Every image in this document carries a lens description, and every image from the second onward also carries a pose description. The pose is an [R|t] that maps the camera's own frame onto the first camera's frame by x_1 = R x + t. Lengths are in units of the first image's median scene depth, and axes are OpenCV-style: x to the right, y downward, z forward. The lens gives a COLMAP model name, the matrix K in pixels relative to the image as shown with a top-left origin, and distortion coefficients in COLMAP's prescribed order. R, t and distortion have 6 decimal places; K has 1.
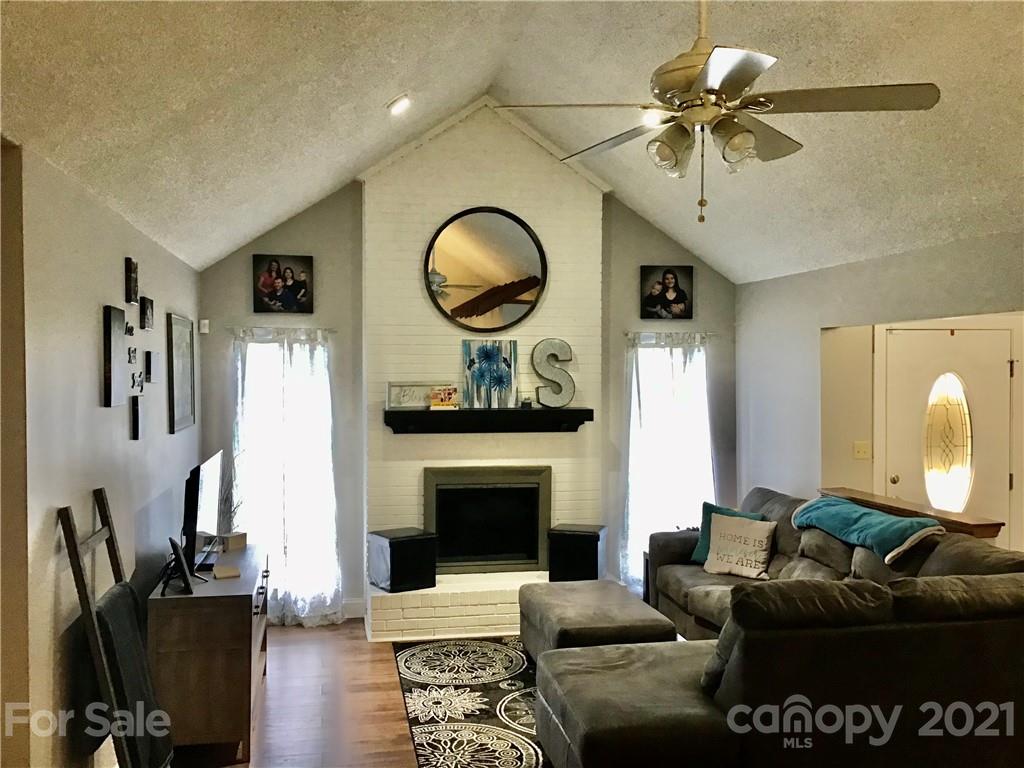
lens RADIAL K [[921.3, 0, 502.9], [0, 921.3, 378.7], [0, 0, 1]] dist [0.108894, -0.163287]
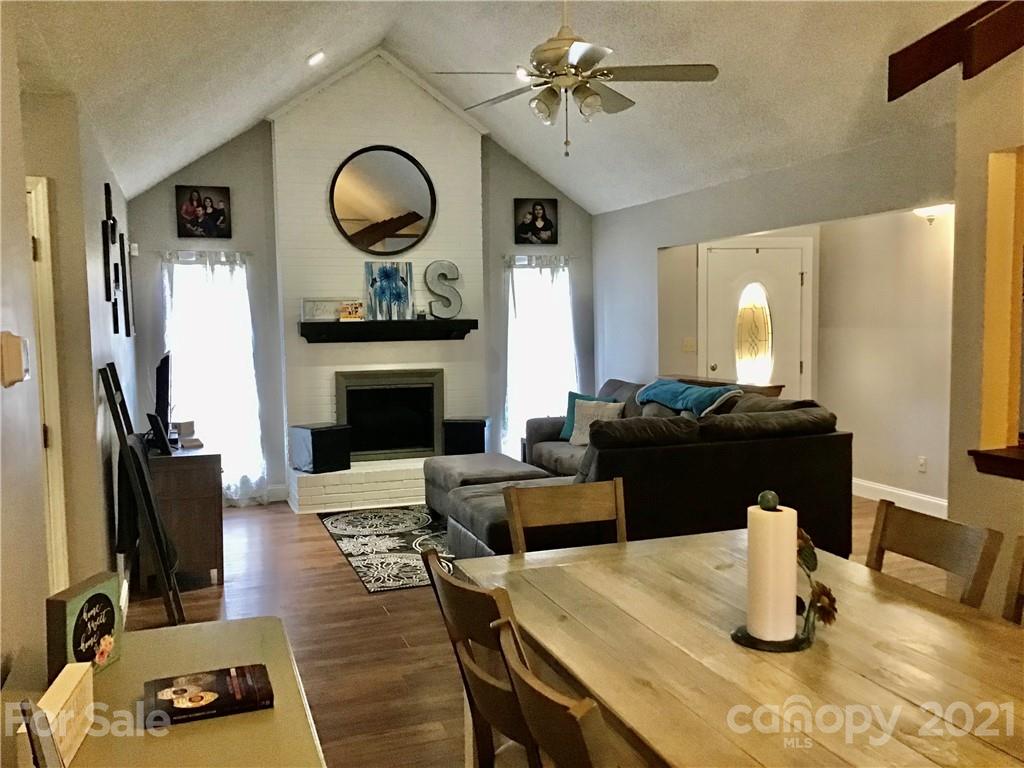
lens RADIAL K [[921.3, 0, 508.1], [0, 921.3, 381.7], [0, 0, 1]] dist [0.108894, -0.163287]
pose [[0.988318, -0.027859, 0.149837, -0.046677], [0.018517, 0.997817, 0.063384, 0.040298], [-0.151275, -0.059869, 0.986677, -0.197298]]
